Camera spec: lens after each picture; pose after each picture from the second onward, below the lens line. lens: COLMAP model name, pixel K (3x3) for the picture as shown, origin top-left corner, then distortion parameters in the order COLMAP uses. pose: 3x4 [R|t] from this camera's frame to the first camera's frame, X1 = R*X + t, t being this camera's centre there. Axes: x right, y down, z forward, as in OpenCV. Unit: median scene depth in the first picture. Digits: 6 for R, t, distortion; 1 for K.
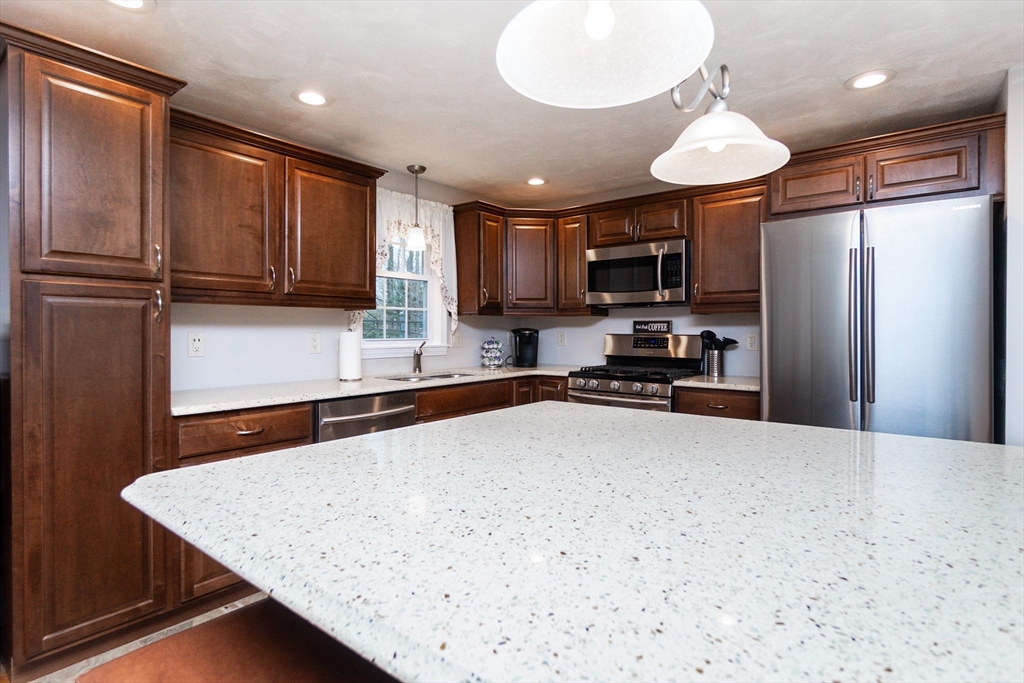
lens RADIAL K [[521.9, 0, 517.4], [0, 521.9, 336.7], [0, 0, 1]] dist [-0.005283, -0.001107]
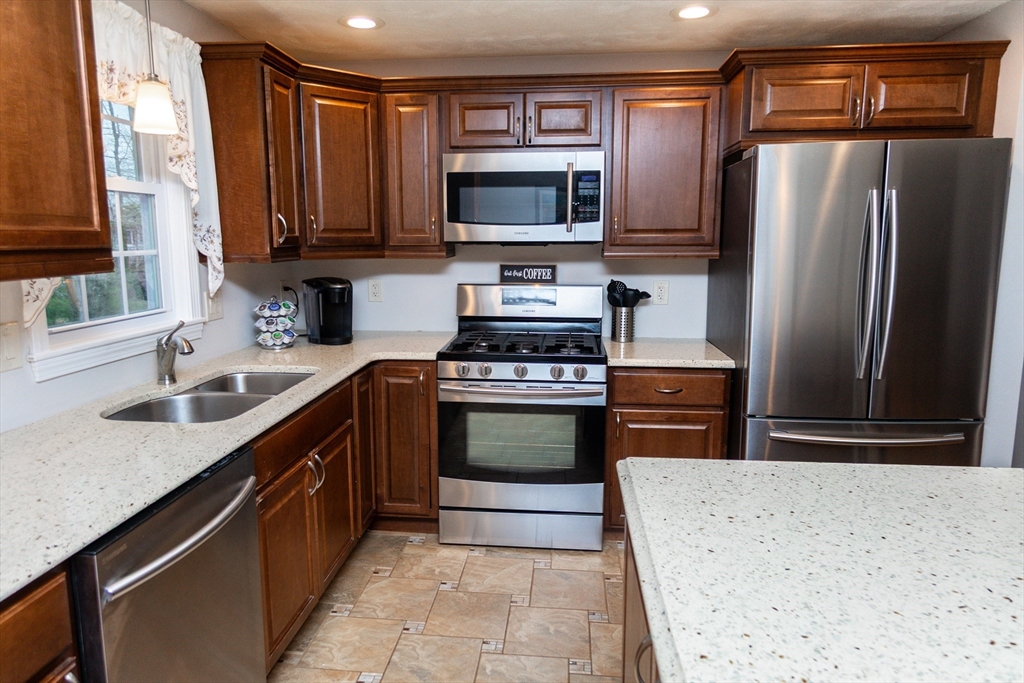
lens RADIAL K [[642.3, 0, 510.9], [0, 642.3, 337.0], [0, 0, 1]] dist [-0.001908, -0.002570]
pose [[0.842658, -0.082099, 0.532154, -0.230100], [0.005580, 0.989586, 0.143834, -0.060188], [-0.538421, -0.118233, 0.834341, 0.299704]]
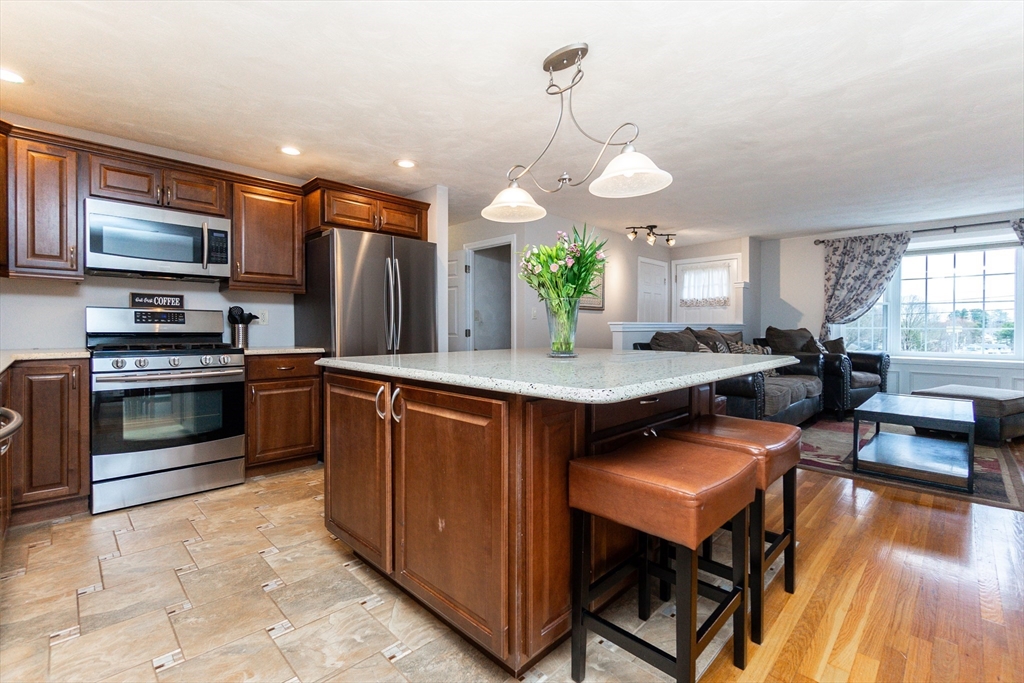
lens RADIAL K [[446.5, 0, 504.3], [0, 446.5, 333.8], [0, 0, 1]] dist [-0.002120, 0.000163]
pose [[0.131286, -0.011797, 0.991274, -0.463876], [0.007087, 0.999915, 0.010961, 0.037028], [-0.991319, 0.005586, 0.131359, 0.294800]]
